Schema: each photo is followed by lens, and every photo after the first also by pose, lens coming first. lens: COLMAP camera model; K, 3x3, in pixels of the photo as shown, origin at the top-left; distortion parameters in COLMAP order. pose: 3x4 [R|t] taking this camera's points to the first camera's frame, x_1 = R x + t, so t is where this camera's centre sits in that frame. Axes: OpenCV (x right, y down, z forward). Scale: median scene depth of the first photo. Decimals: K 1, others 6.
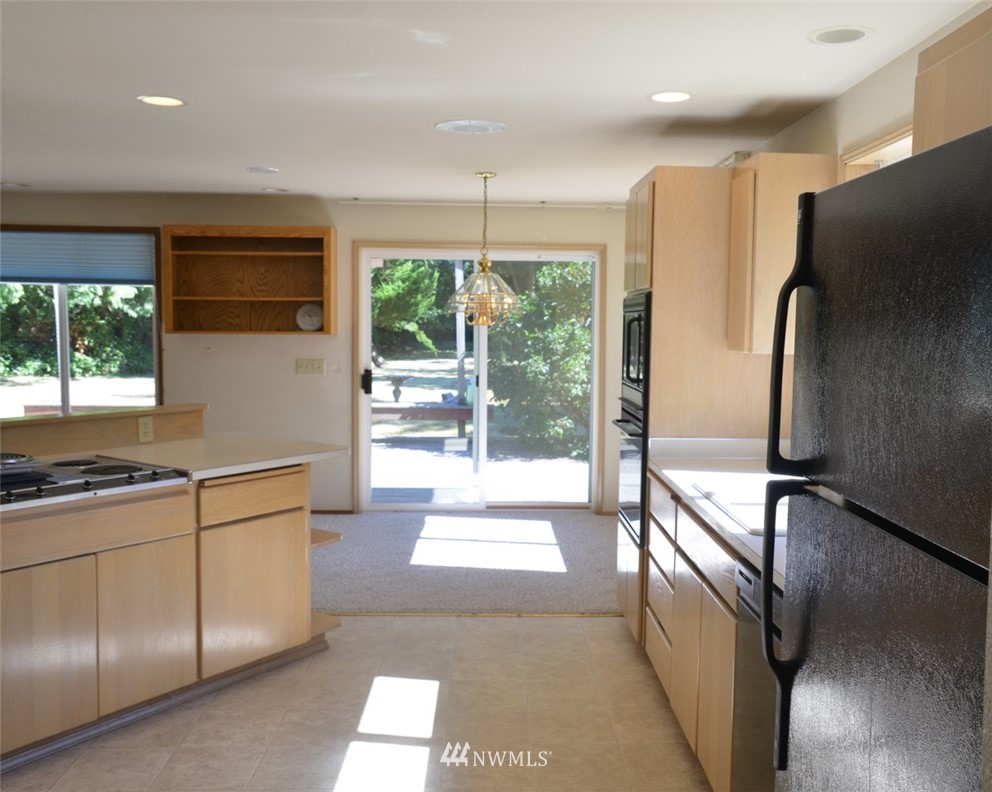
lens RADIAL K [[934.2, 0, 496.0], [0, 934.2, 396.0], [0, 0, 1]] dist [0.041804, 0.007423]
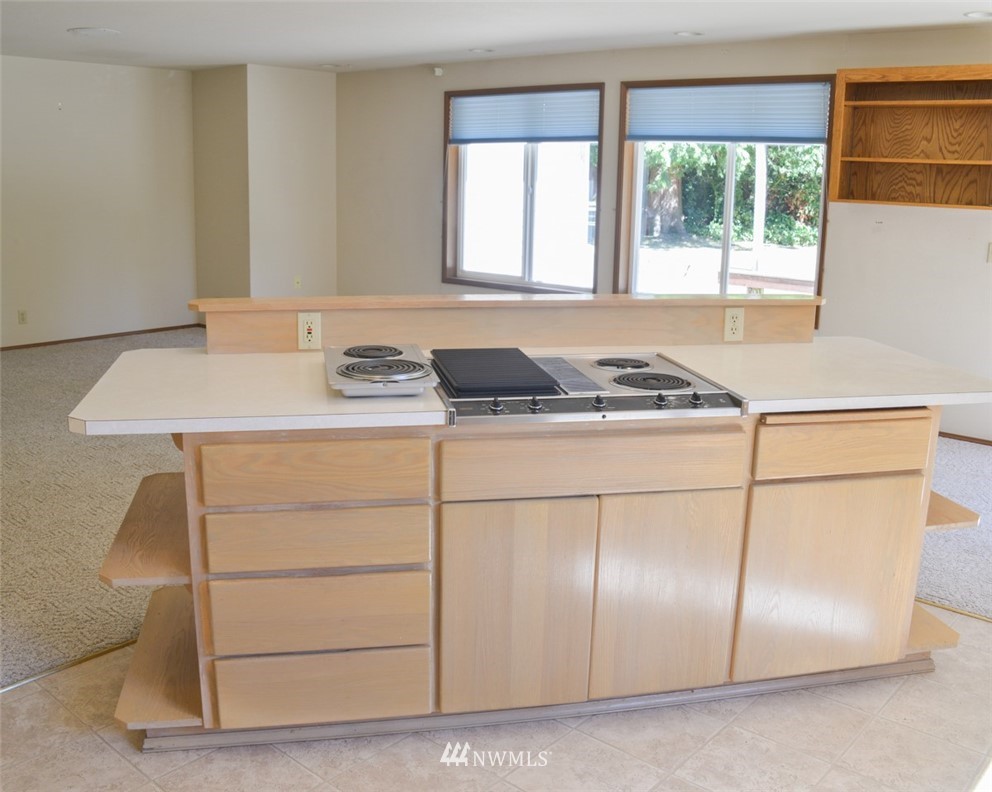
lens RADIAL K [[956.5, 0, 496.0], [0, 956.5, 396.0], [0, 0, 1]] dist [-0.180762, 0.107363]
pose [[0.740477, 0.155126, -0.653934, -0.005683], [-0.064467, 0.984905, 0.160641, -0.009957], [0.668983, -0.076794, 0.739300, 0.175320]]
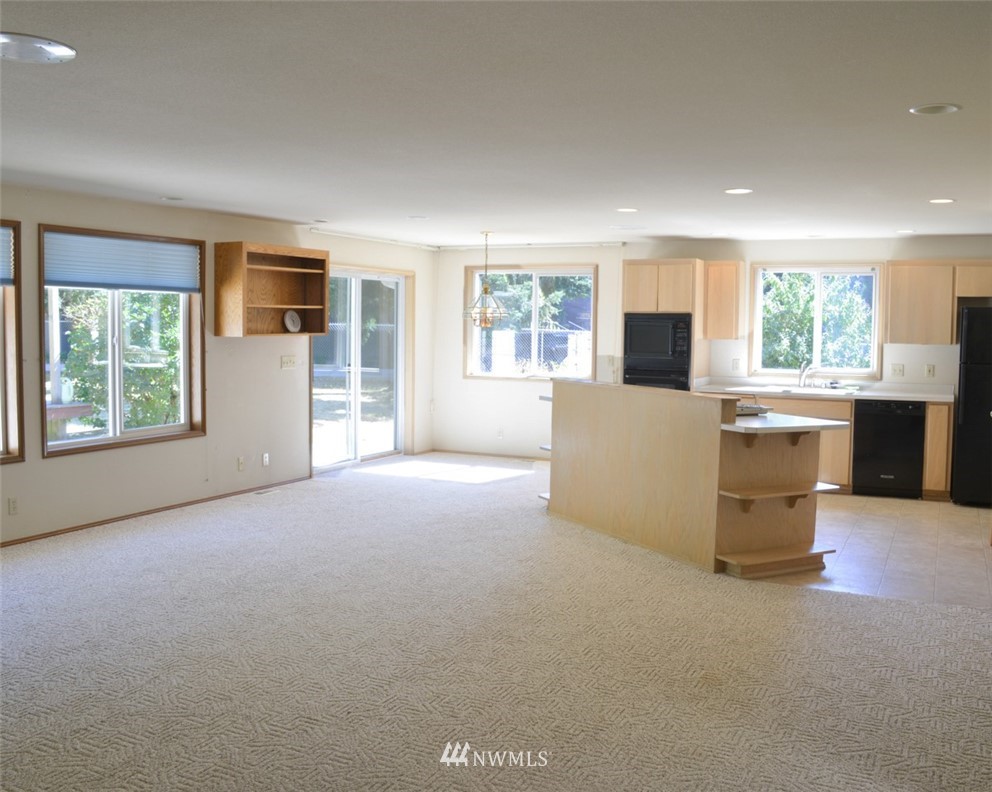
lens RADIAL K [[956.5, 0, 496.0], [0, 956.5, 396.0], [0, 0, 1]] dist [-0.180762, 0.107363]
pose [[0.462485, -0.070594, 0.883812, -1.182822], [0.058811, 0.997072, 0.048866, -0.032141], [-0.884674, 0.029378, 0.465283, 0.196676]]
